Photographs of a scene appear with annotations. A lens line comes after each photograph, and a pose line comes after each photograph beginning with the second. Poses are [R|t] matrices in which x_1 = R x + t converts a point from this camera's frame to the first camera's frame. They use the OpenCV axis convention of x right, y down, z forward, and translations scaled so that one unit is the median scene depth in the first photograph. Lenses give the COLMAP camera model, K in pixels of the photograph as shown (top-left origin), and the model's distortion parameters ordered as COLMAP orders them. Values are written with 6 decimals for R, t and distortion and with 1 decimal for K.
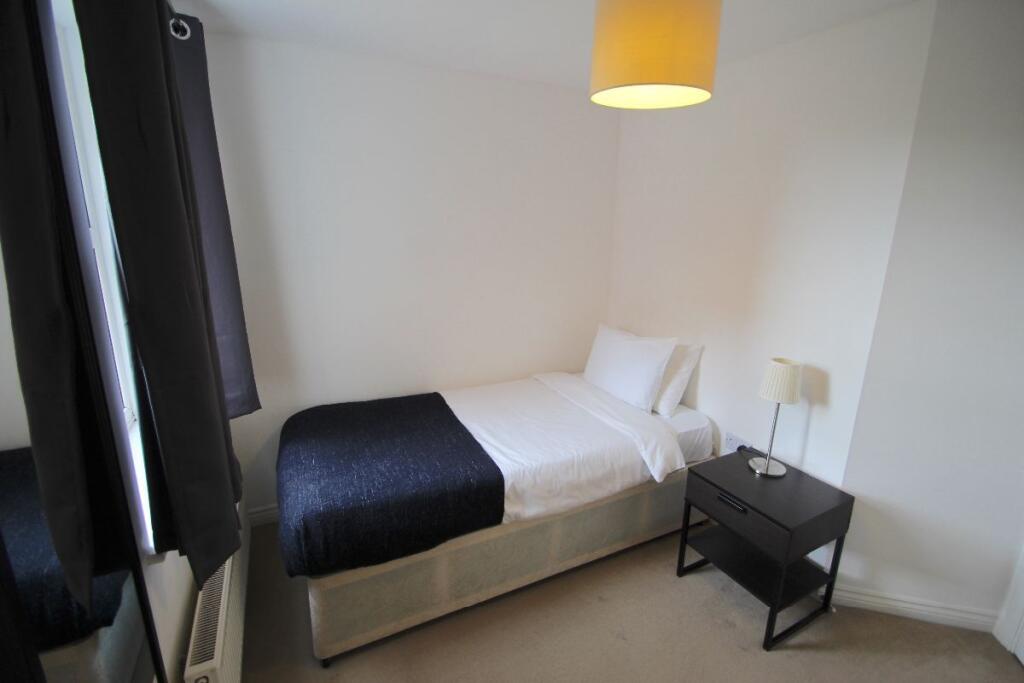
lens RADIAL K [[480.1, 0, 512.4], [0, 480.1, 328.6], [0, 0, 1]] dist [-0.001779, -0.000296]
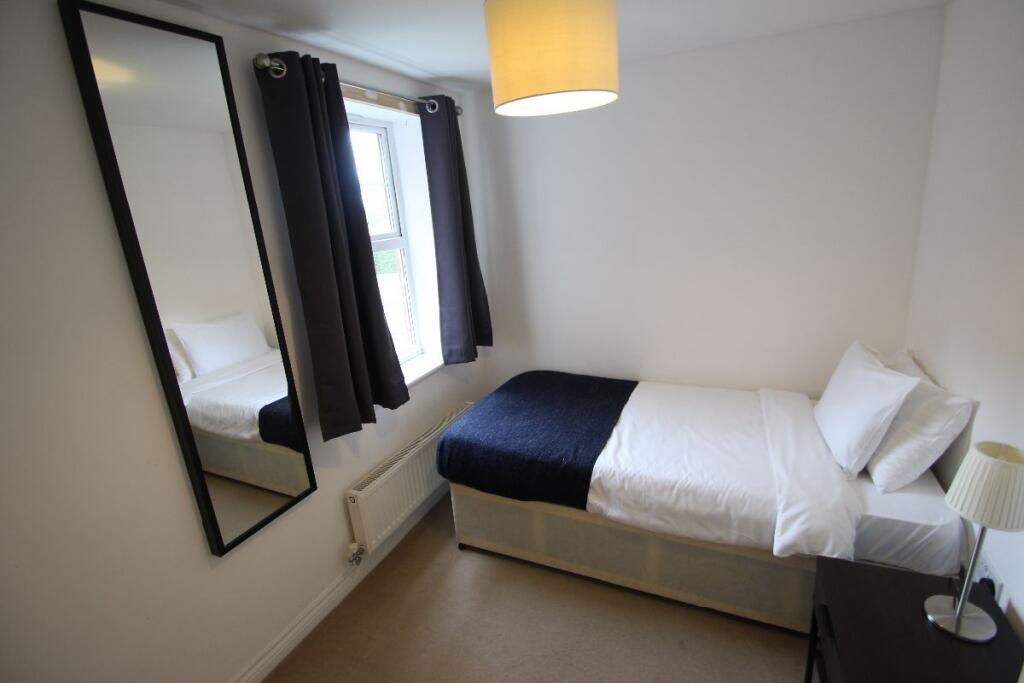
lens RADIAL K [[469.6, 0, 512.0], [0, 469.6, 341.5], [0, 0, 1]] dist [0.000101, 0.000255]
pose [[0.614663, 0.152582, -0.773891, 0.576303], [-0.094285, 0.988291, 0.119967, -0.061934], [0.783134, -0.000773, 0.621852, 0.221321]]
